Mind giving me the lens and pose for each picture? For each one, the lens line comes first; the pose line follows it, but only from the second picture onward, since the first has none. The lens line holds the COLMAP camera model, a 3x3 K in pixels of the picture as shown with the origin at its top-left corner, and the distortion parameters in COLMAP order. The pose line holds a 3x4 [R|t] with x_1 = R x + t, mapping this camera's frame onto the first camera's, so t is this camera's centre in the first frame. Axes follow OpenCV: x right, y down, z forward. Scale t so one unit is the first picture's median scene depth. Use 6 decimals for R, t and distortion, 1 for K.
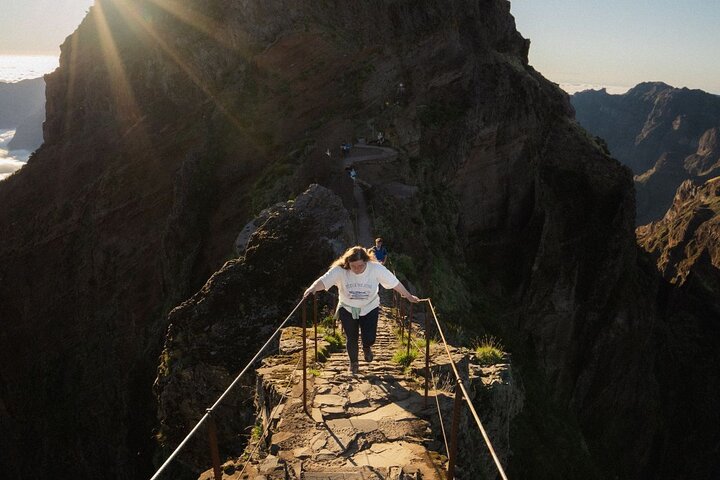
lens RADIAL K [[536.9, 0, 360.0], [0, 536.9, 240.0], [0, 0, 1]] dist [-0.046832, 0.003179]
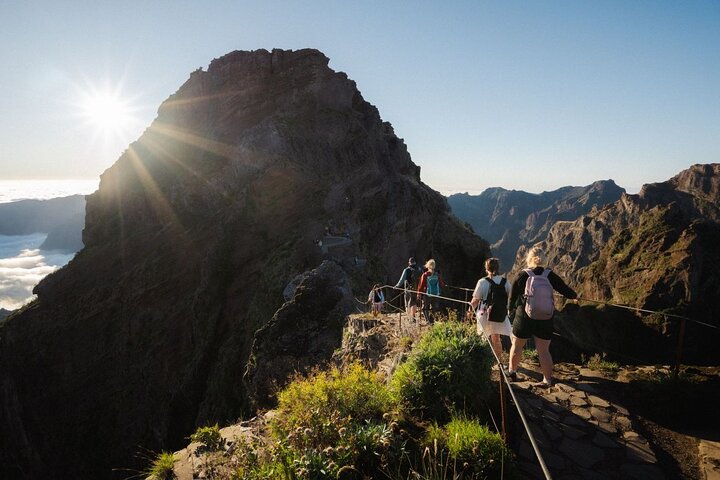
lens RADIAL K [[363.8, 0, 376.2], [0, 363.8, 240.5], [0, 0, 1]] dist [0.002421, 0.000934]
pose [[0.984460, -0.052624, 0.167537, -0.017902], [0.077854, 0.985951, -0.147783, 0.005013], [-0.157406, 0.158530, 0.974726, -0.048006]]
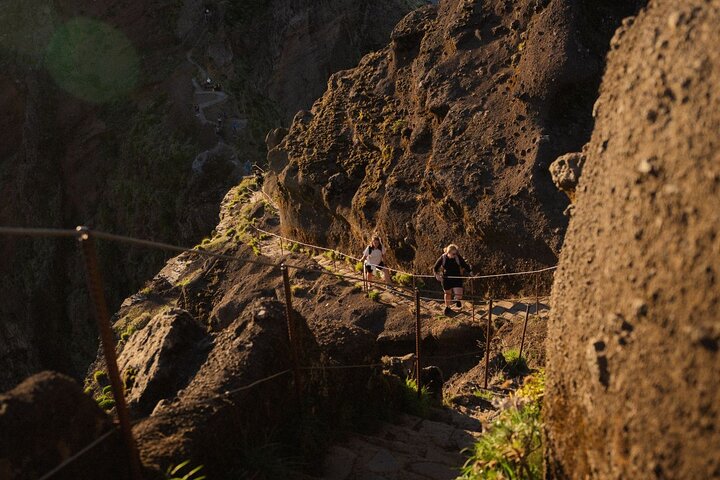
lens RADIAL K [[905.5, 0, 360.0], [0, 905.5, 240.0], [0, 0, 1]] dist [0.007111, 0.012466]
pose [[0.956483, -0.185876, 0.224922, -0.079762], [0.160305, 0.978835, 0.127215, -0.013117], [-0.243808, -0.085623, 0.966036, -0.559918]]
